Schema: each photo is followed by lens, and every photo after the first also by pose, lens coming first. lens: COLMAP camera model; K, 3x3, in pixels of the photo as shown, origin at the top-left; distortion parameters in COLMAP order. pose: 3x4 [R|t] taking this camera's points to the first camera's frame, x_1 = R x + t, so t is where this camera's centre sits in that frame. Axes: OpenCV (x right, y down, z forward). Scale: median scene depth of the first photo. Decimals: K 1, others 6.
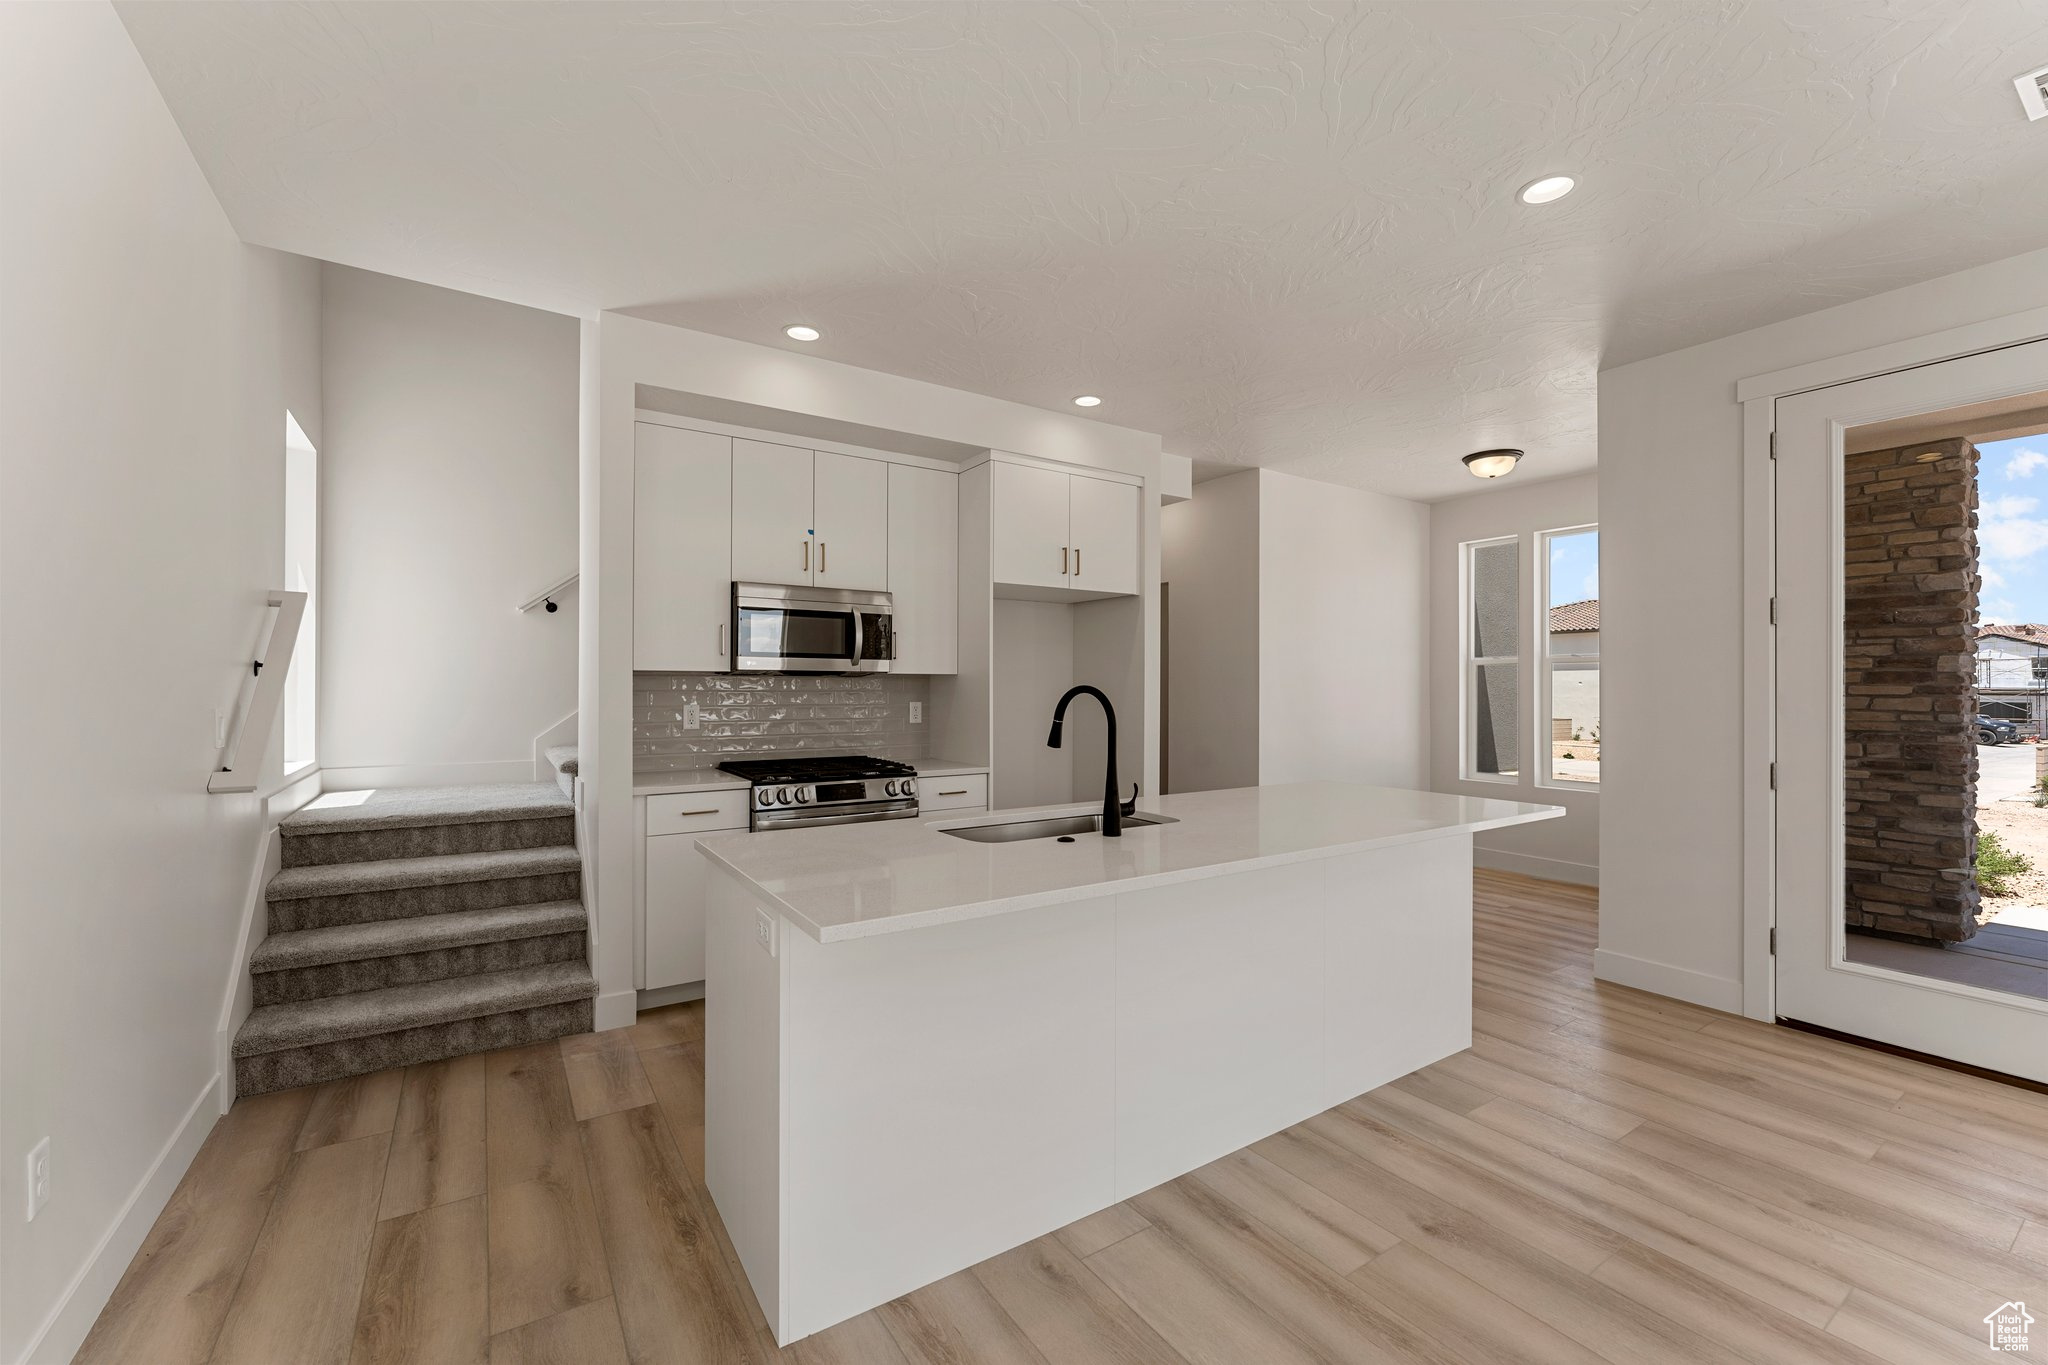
lens RADIAL K [[823.4, 0, 1023.0], [0, 823.4, 689.2], [0, 0, 1]] dist [-0.004838, -0.000040]
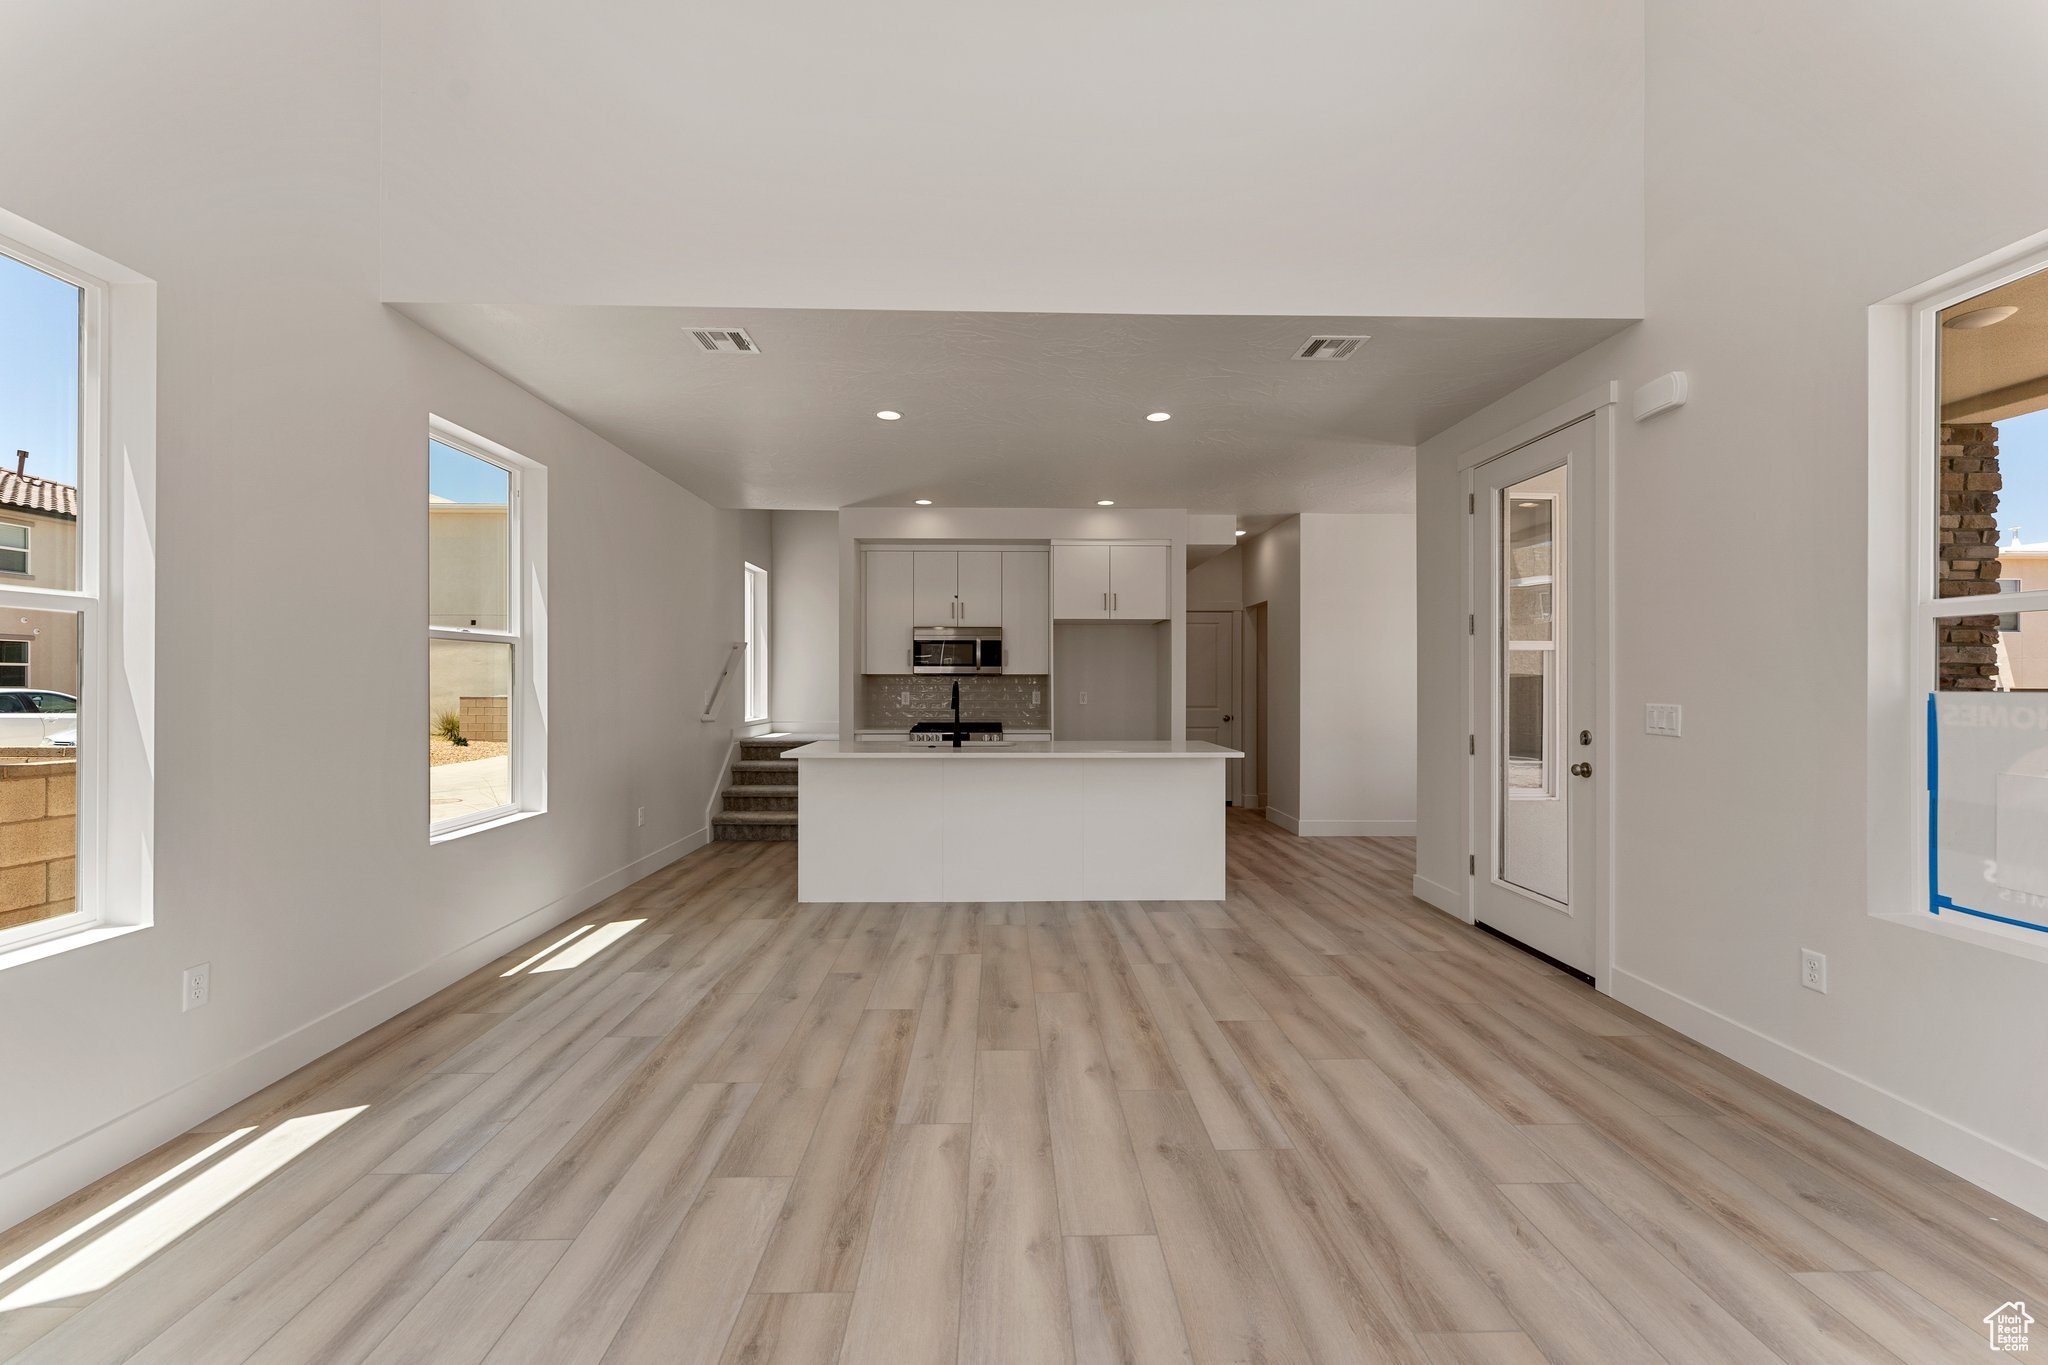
lens RADIAL K [[823.1, 0, 1024.0], [0, 823.1, 682.5], [0, 0, 1]] dist [0.000116, -0.000080]
pose [[0.851381, -0.002460, -0.524542, 0.910923], [0.000842, 0.999994, -0.003323, 0.004960], [0.524547, 0.002388, 0.851378, -0.519352]]
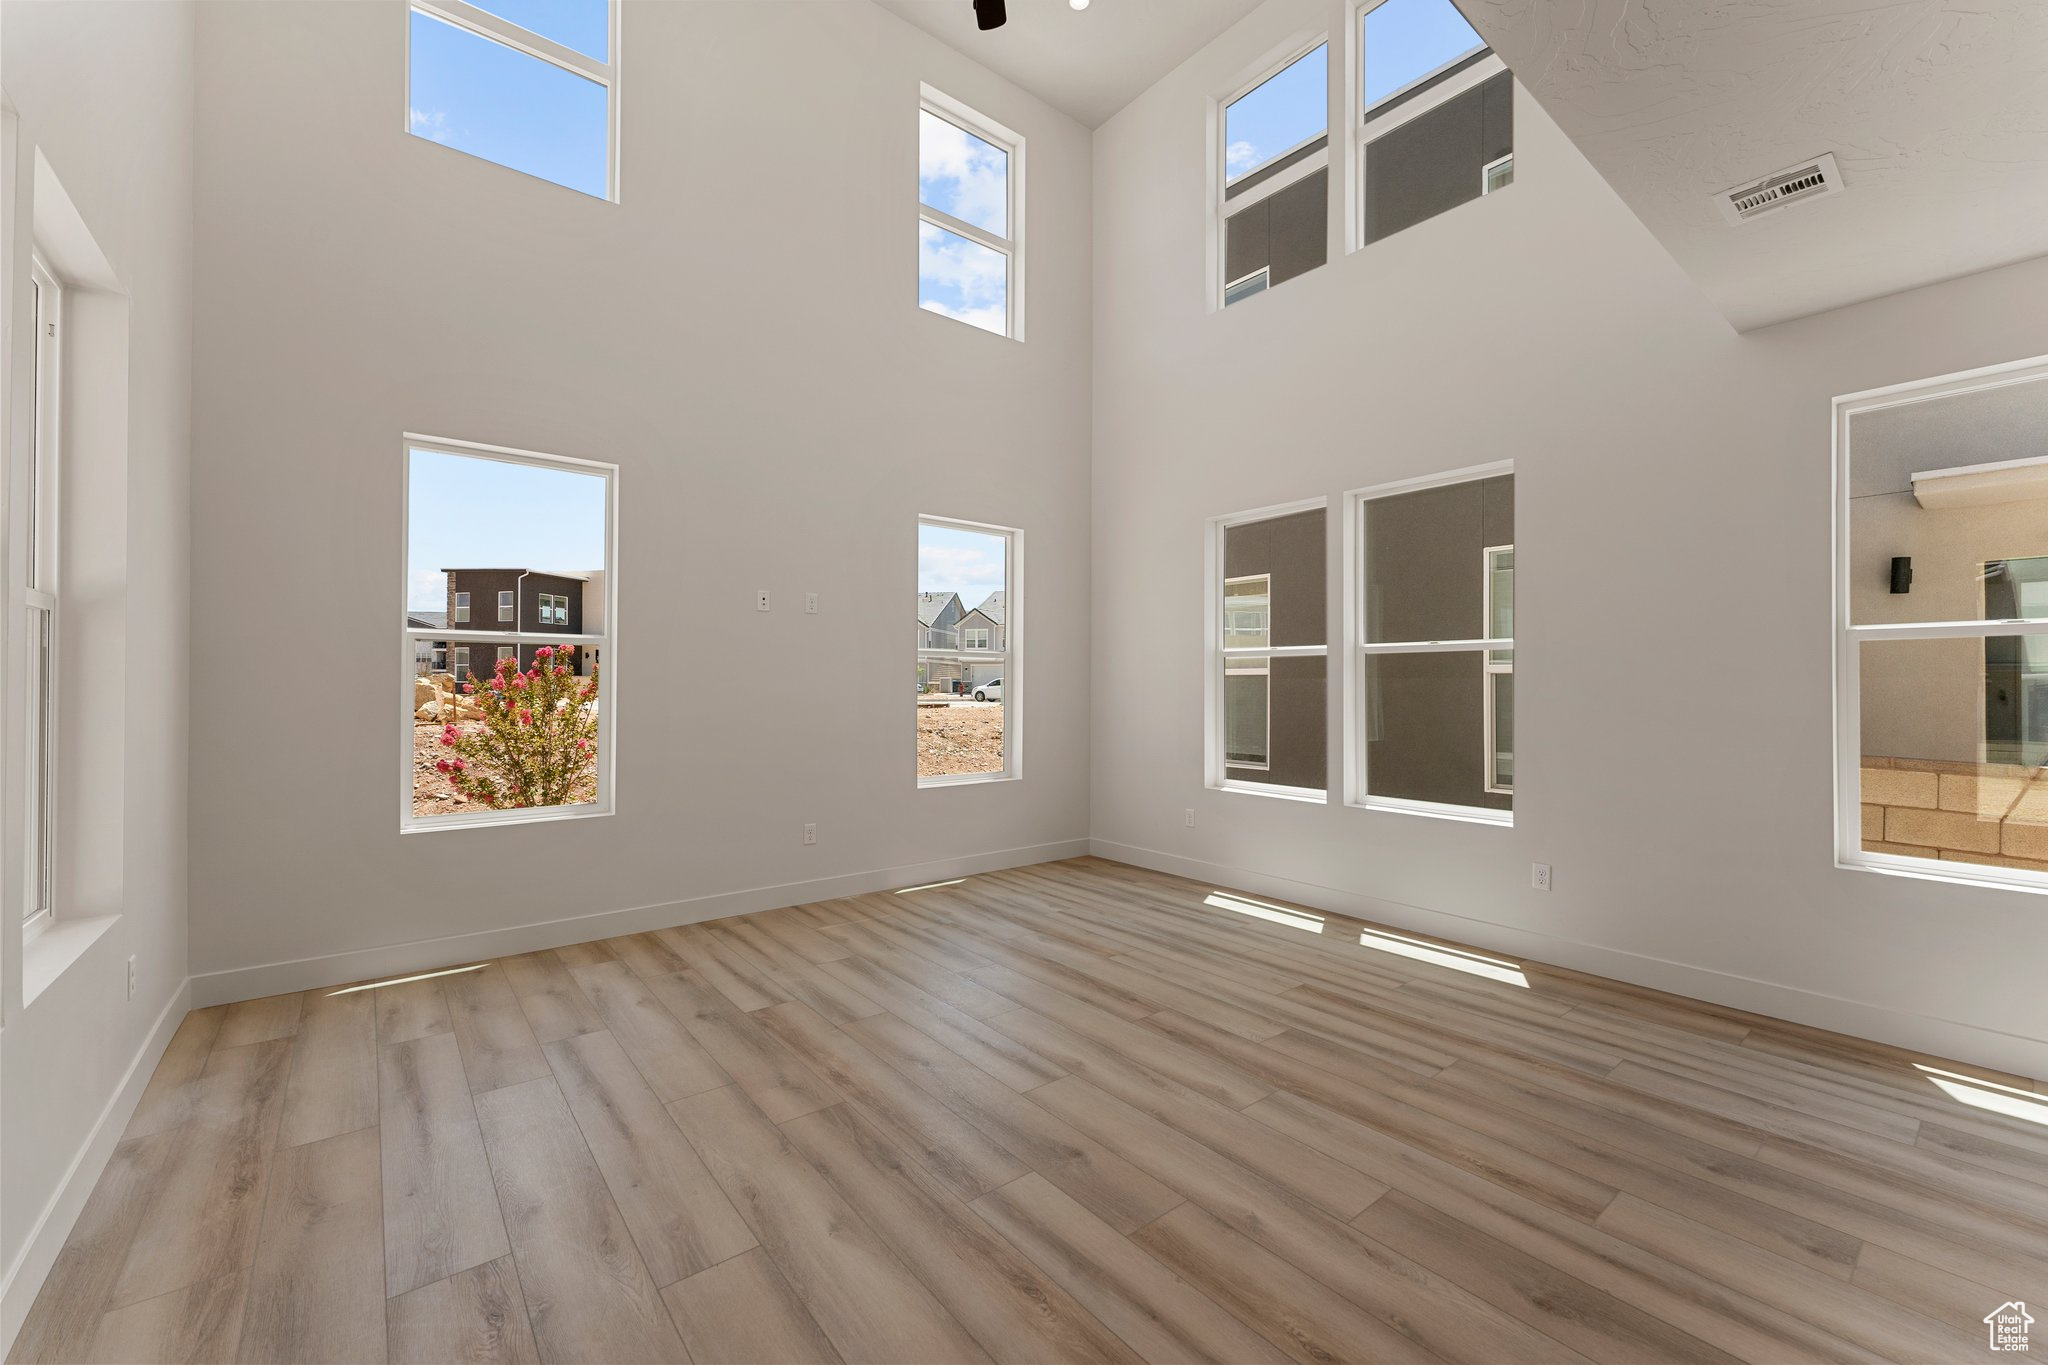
lens RADIAL K [[818.6, 0, 1019.0], [0, 818.6, 682.5], [0, 0, 1]] dist [0.001790, -0.000027]
pose [[-0.995533, -0.009607, -0.093921, 0.771736], [-0.009626, 0.999954, -0.000251, 0.001130], [0.093919, 0.000654, -0.995580, 0.730428]]
